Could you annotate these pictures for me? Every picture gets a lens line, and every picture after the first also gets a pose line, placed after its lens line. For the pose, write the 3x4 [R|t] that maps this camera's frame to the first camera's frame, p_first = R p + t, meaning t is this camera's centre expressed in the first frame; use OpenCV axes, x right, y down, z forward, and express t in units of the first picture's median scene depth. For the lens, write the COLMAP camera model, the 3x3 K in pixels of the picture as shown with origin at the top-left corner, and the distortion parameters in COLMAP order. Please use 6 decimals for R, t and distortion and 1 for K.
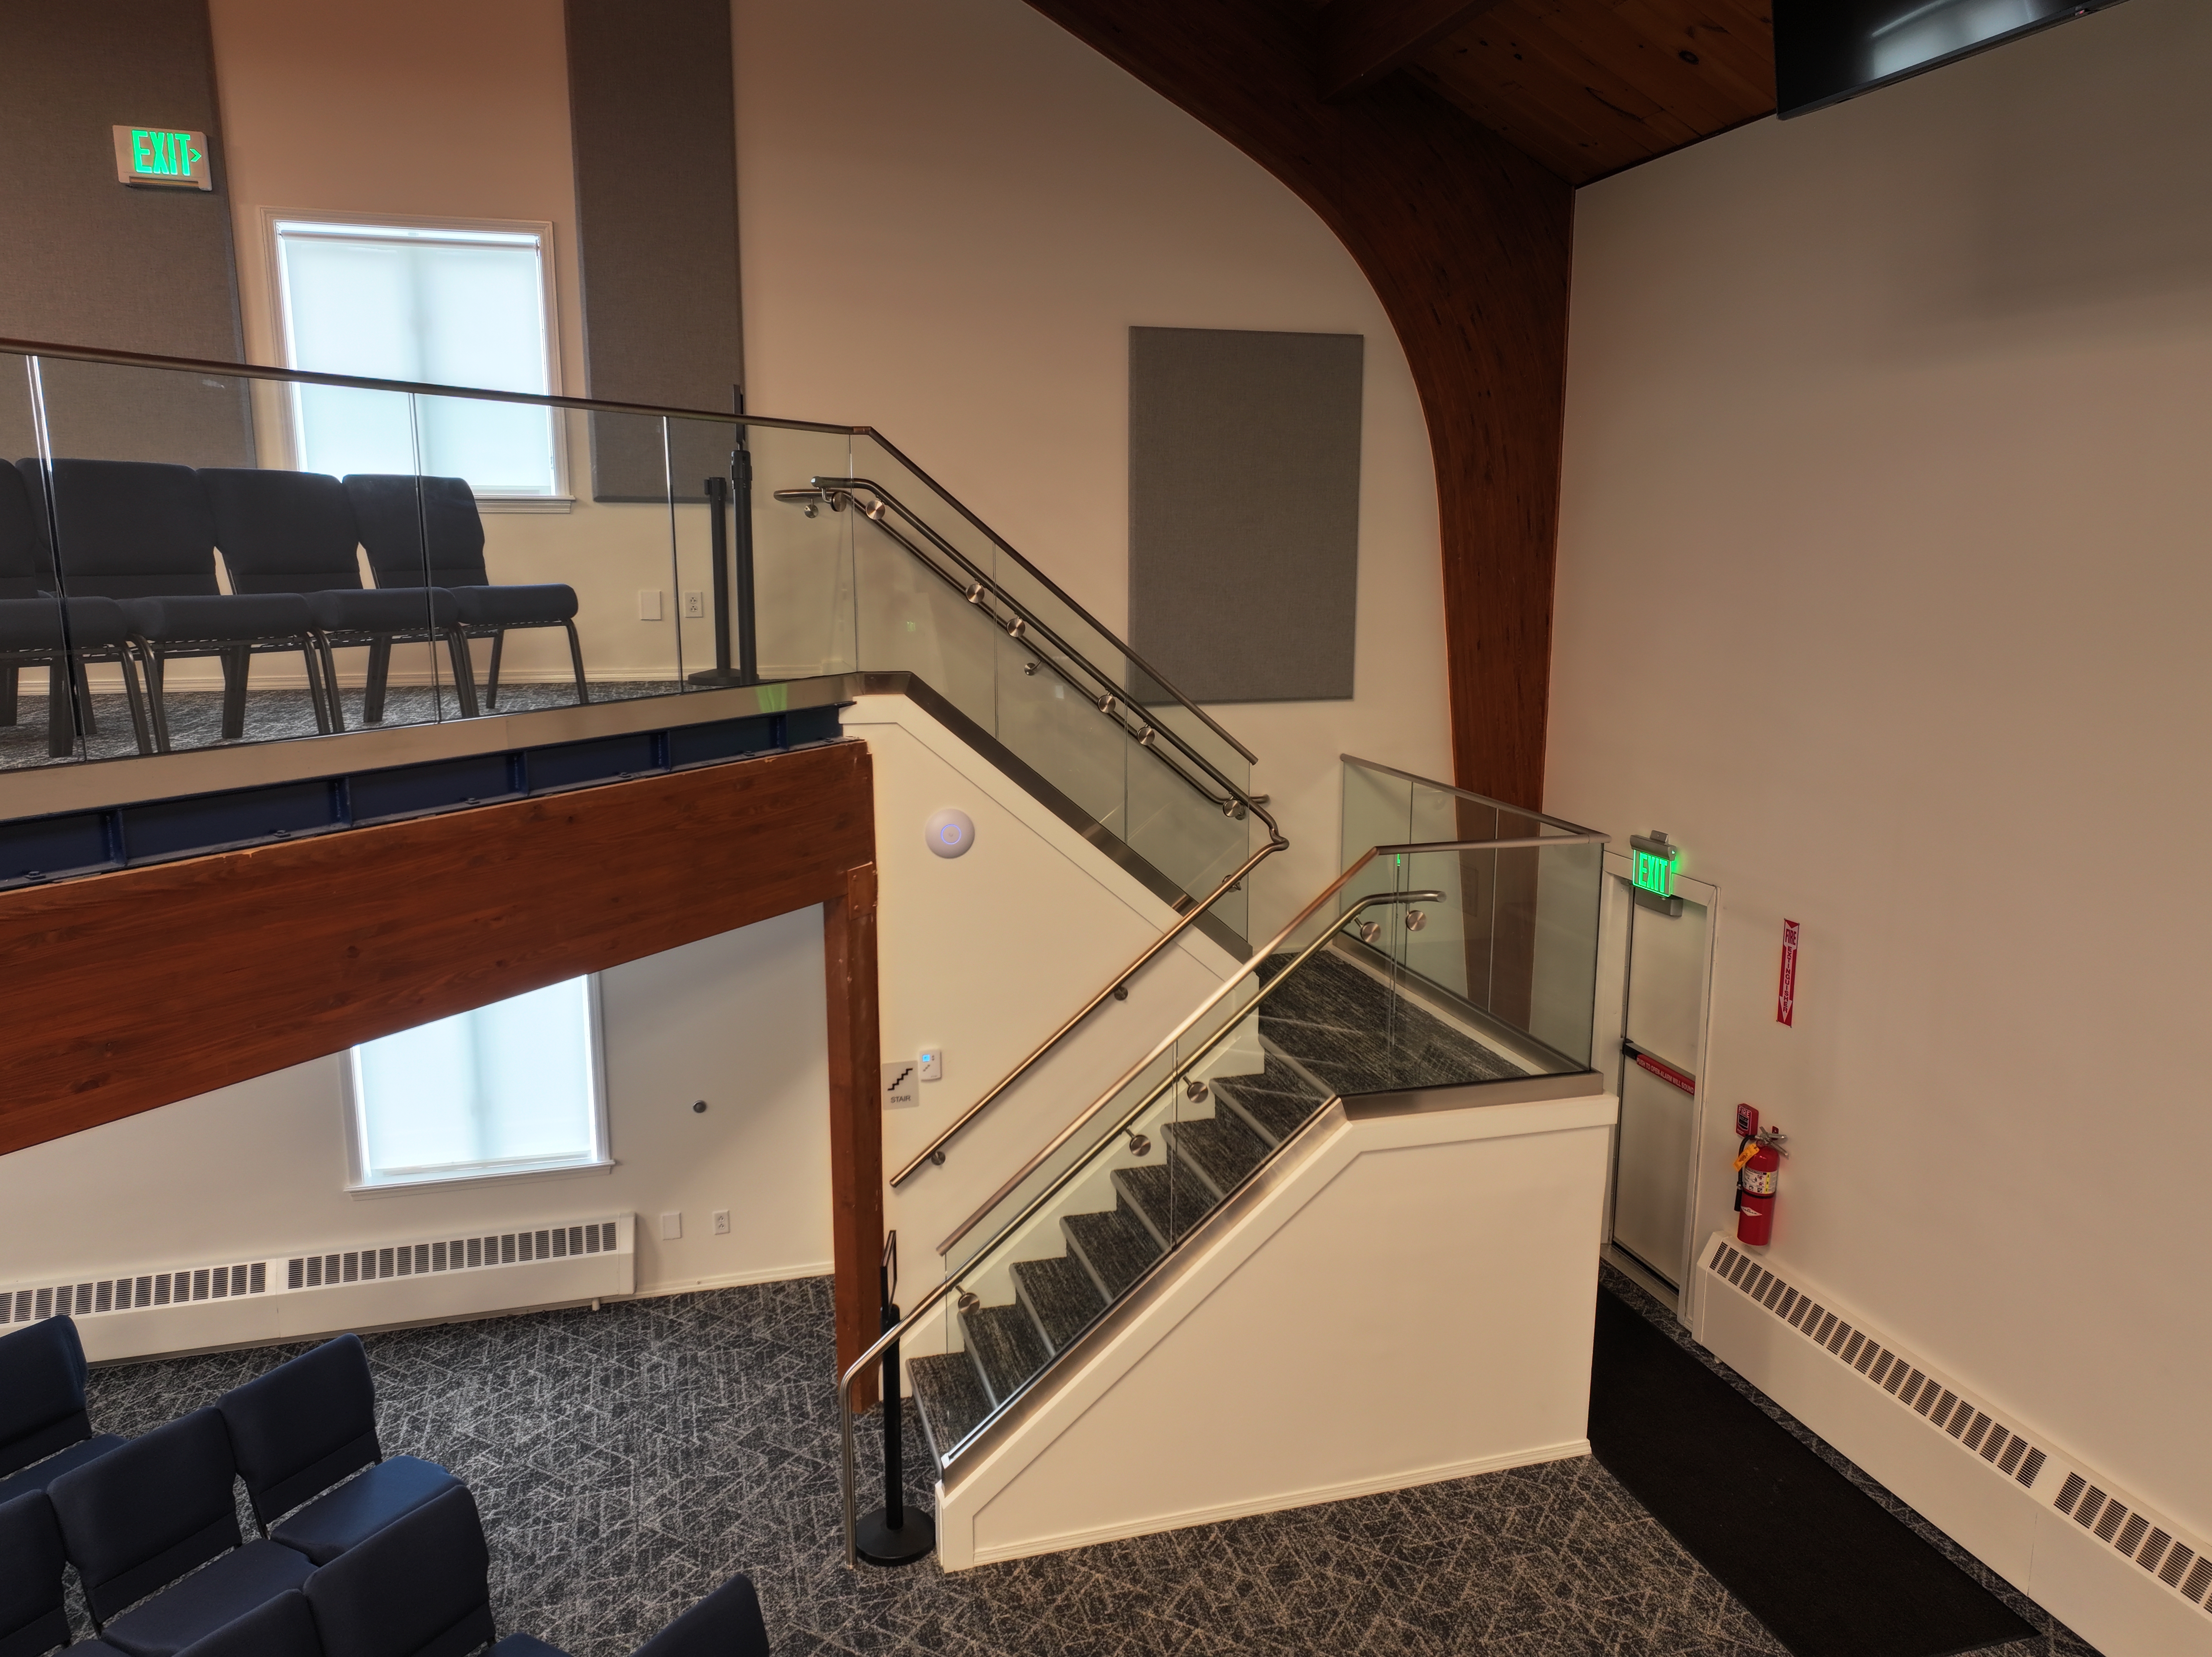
lens RADIAL K [[1553.5, 0, 1105.8], [0, 1553.5, 824.4], [0, 0, 1]] dist [-0.000642, 0.016721]
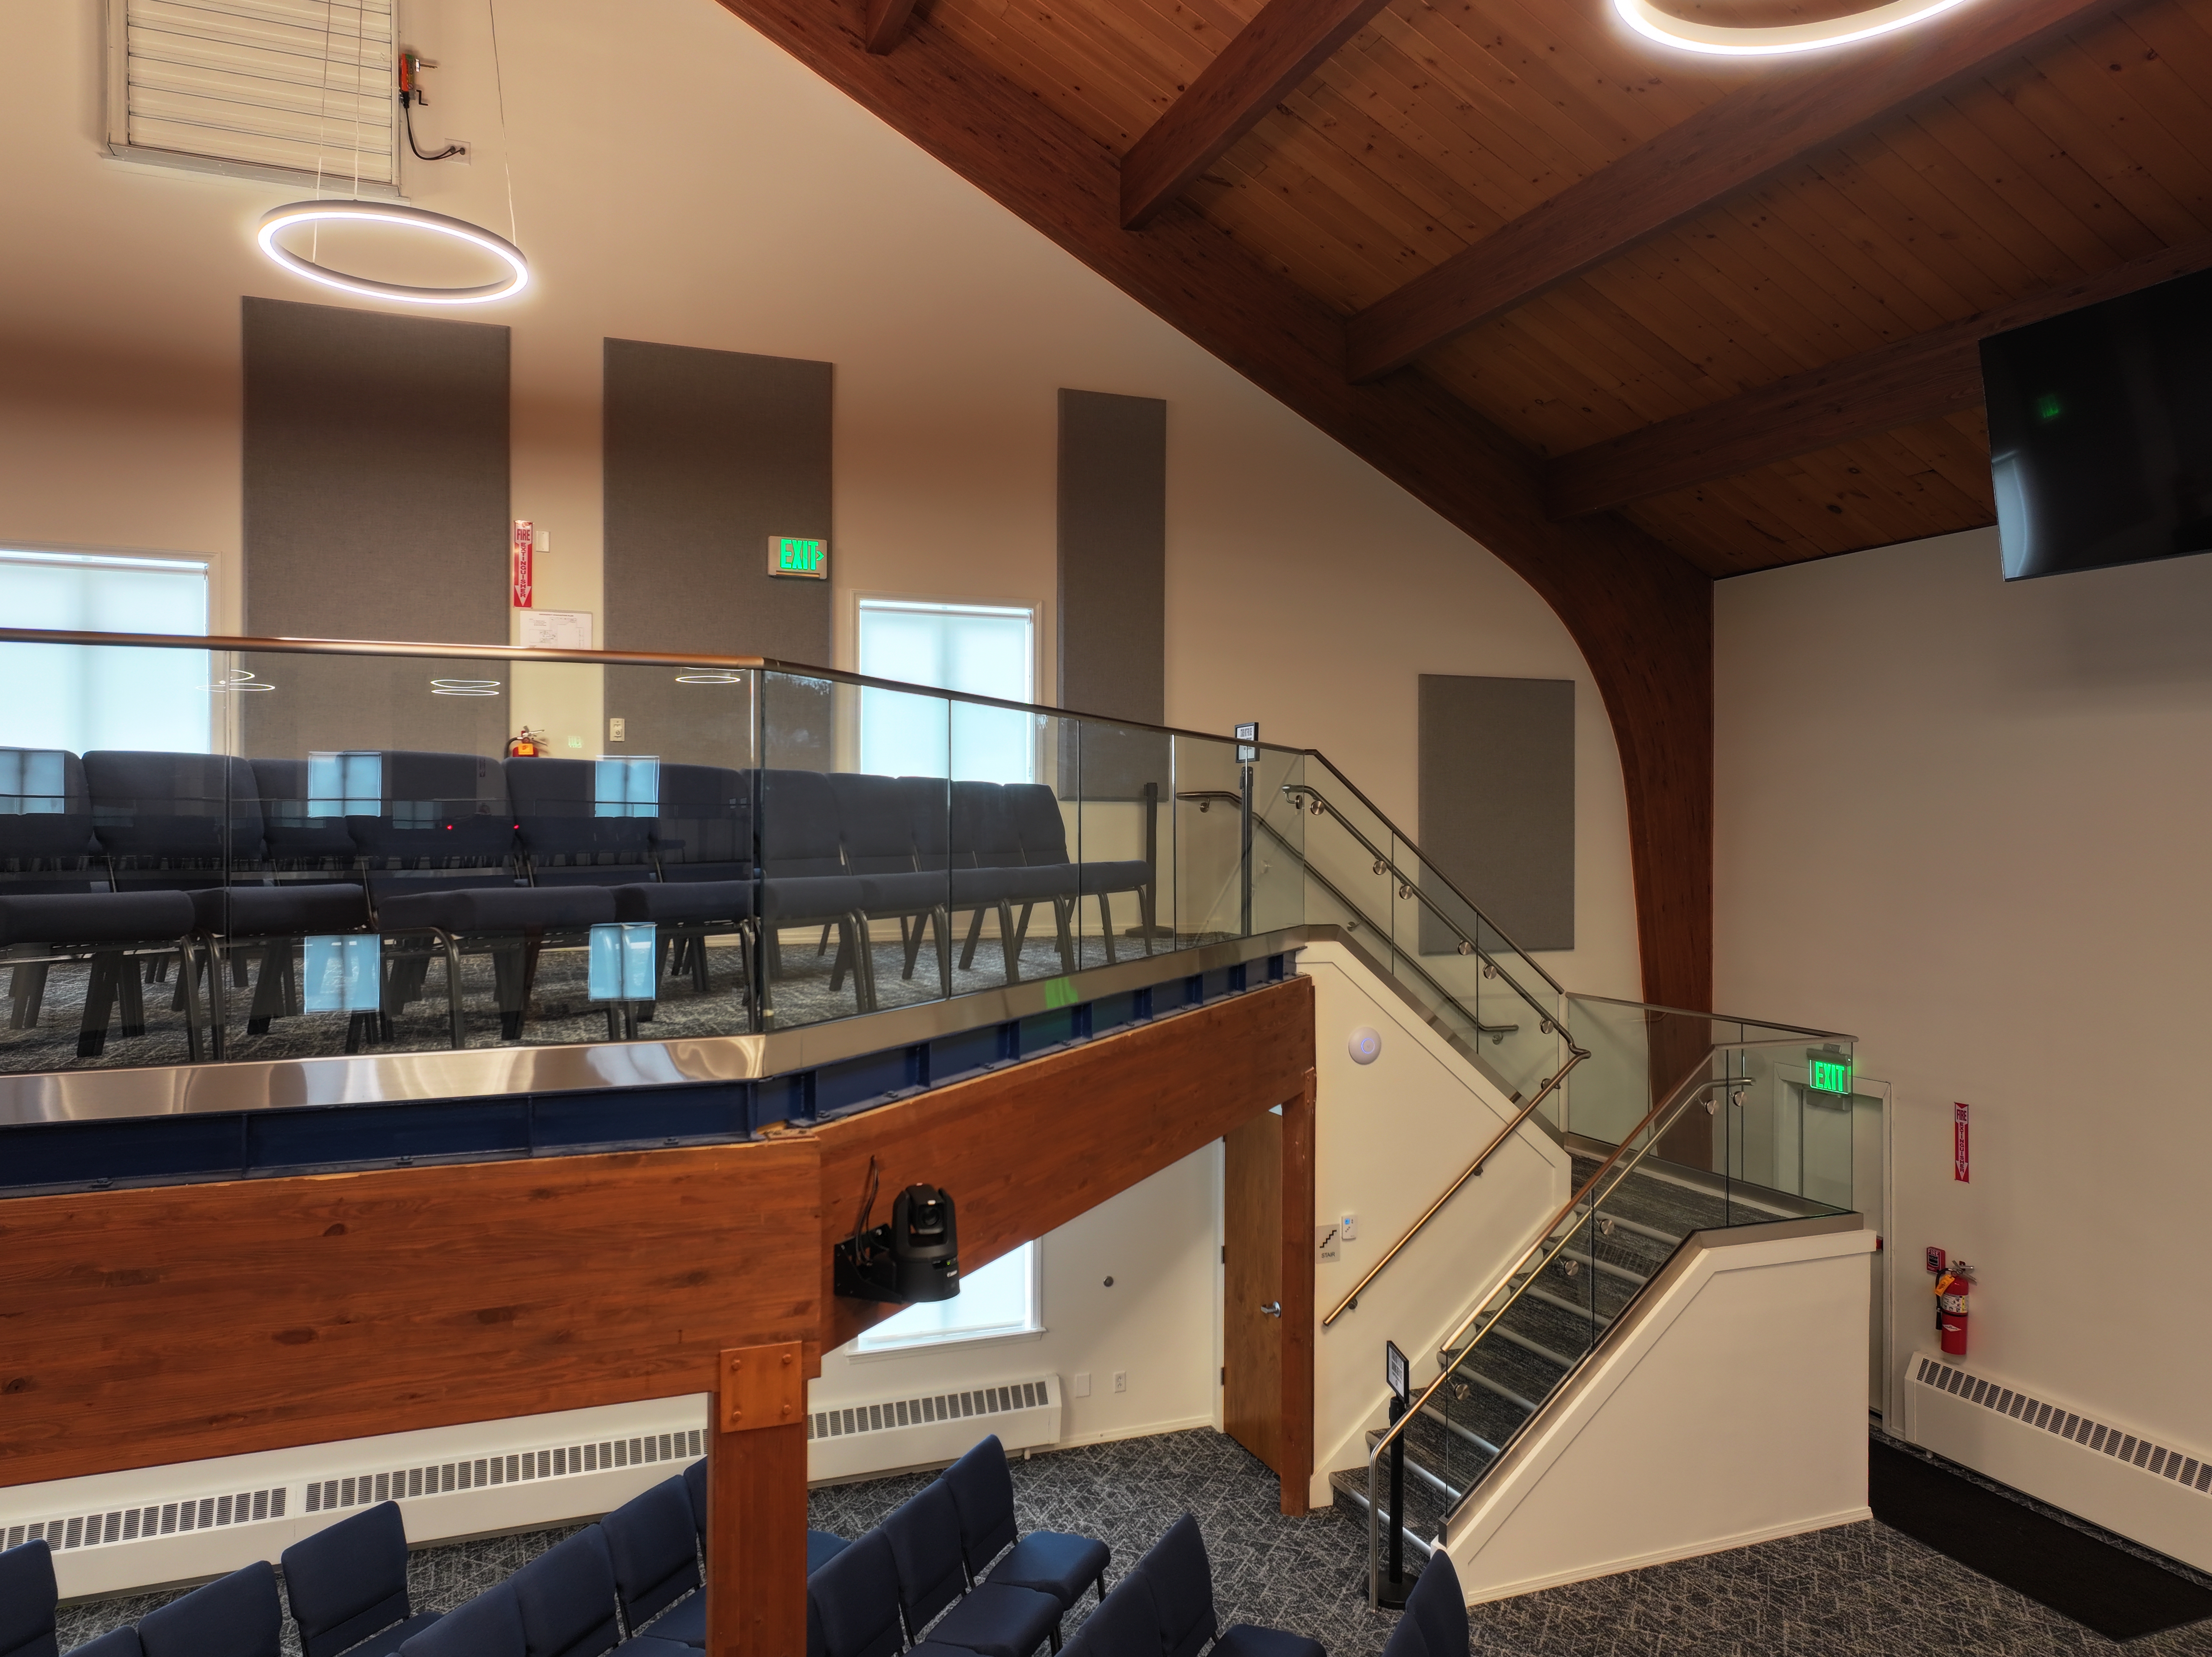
lens RADIAL K [[1553.5, 0, 1106.2], [0, 1553.5, 827.1], [0, 0, 1]] dist [-0.000642, 0.016721]
pose [[0.994812, 0.000618, 0.101733, -0.446396], [0.017688, 0.983701, -0.178942, 0.054514], [-0.100185, 0.179813, 0.978586, -0.310130]]
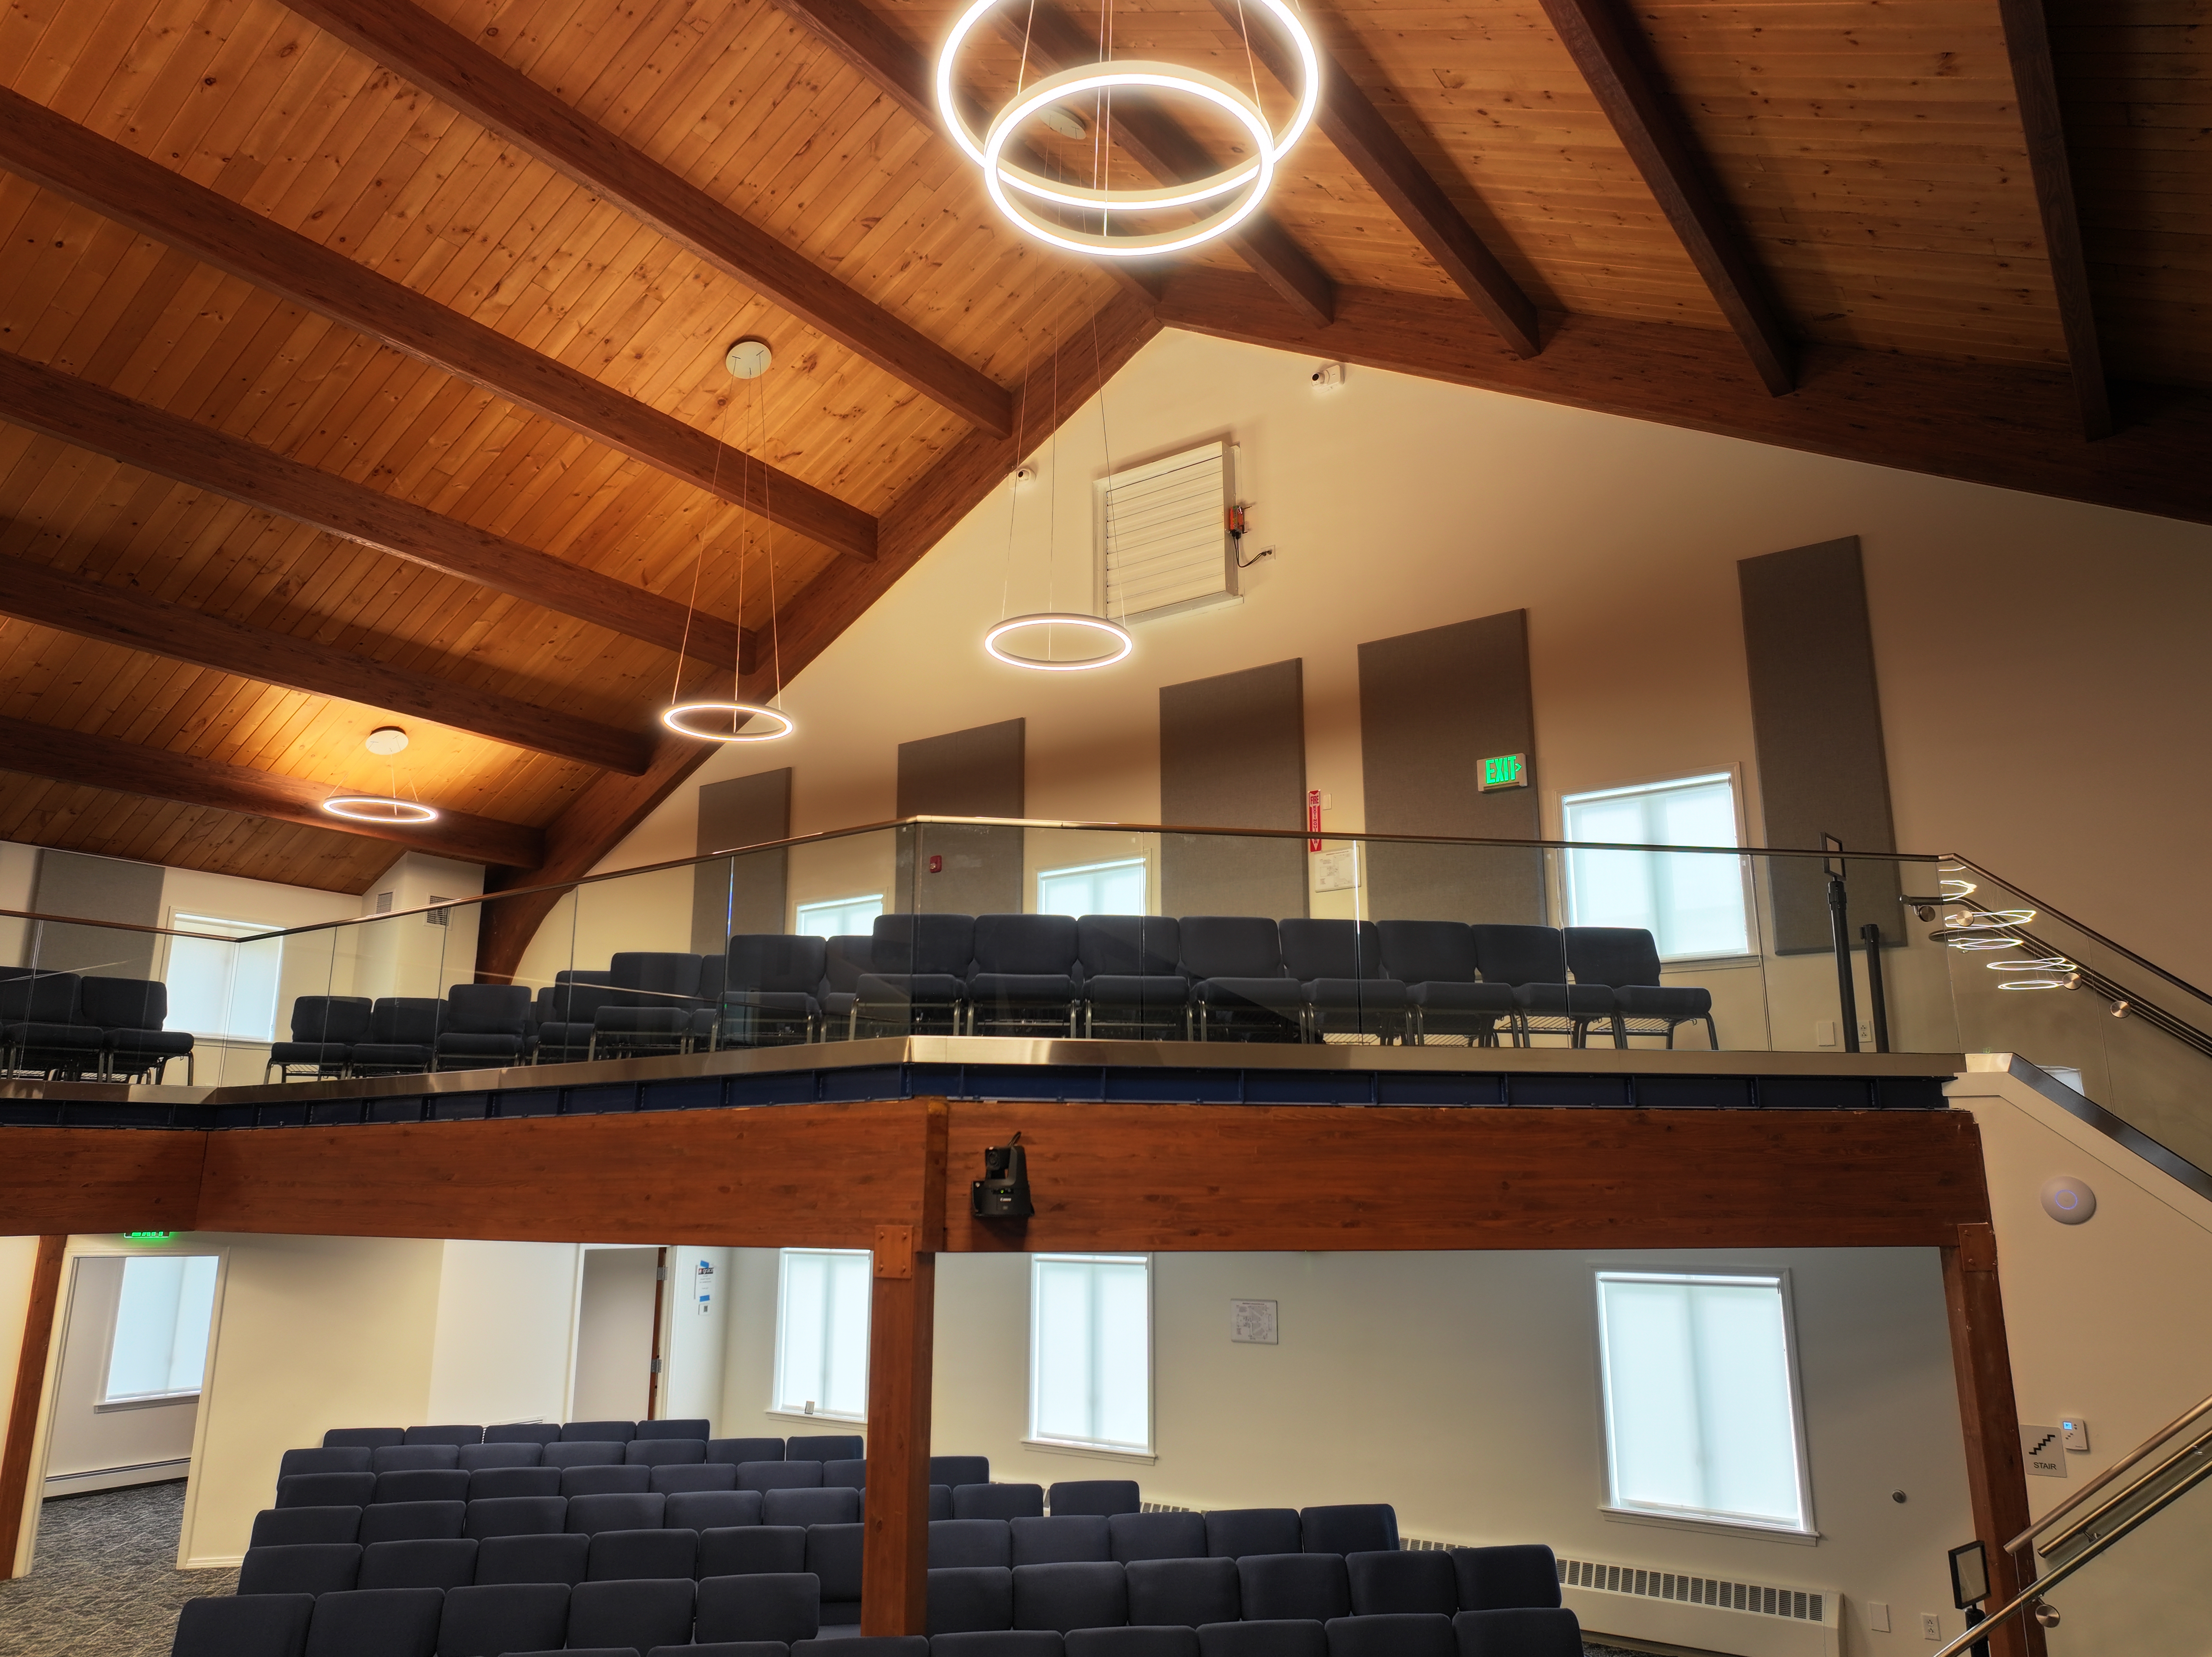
lens RADIAL K [[1553.5, 0, 1109.3], [0, 1553.5, 825.4], [0, 0, 1]] dist [-0.000642, 0.016721]
pose [[0.627179, -0.178287, -0.758196, 0.341622], [-0.138810, 0.932280, -0.334046, 0.212290], [0.766406, 0.314752, 0.559958, -0.196311]]
